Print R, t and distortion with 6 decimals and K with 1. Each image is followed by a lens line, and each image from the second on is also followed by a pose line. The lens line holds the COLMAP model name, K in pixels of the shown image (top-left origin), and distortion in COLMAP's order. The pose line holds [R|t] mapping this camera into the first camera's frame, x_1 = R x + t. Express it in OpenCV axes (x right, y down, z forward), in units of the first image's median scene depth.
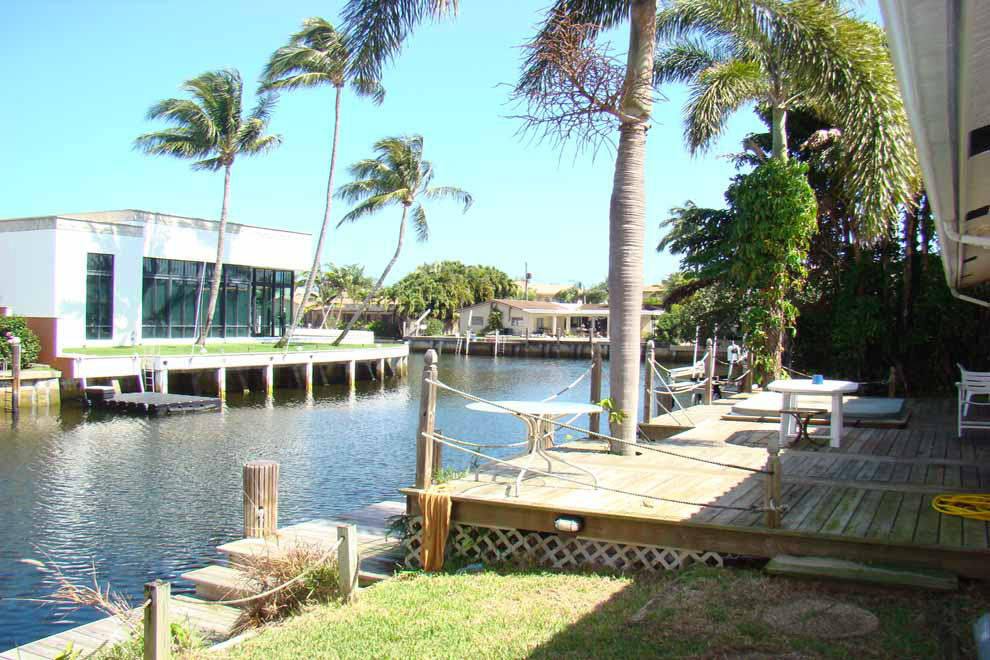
lens RADIAL K [[913.1, 0, 495.0], [0, 913.1, 330.0], [0, 0, 1]] dist [-0.052412, 0.000172]
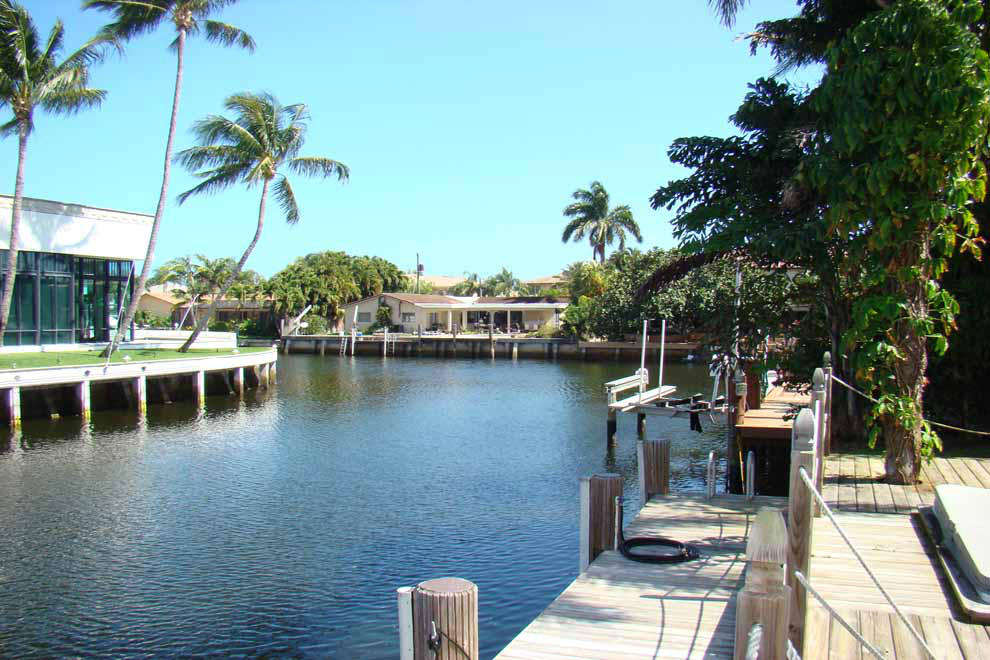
lens RADIAL K [[913.1, 0, 495.0], [0, 913.1, 330.0], [0, 0, 1]] dist [-0.052412, 0.000172]
pose [[0.993109, -0.016678, 0.116000, 0.005148], [0.015880, 0.999843, 0.007798, -0.002896], [-0.116112, -0.005902, 0.993219, 0.108603]]
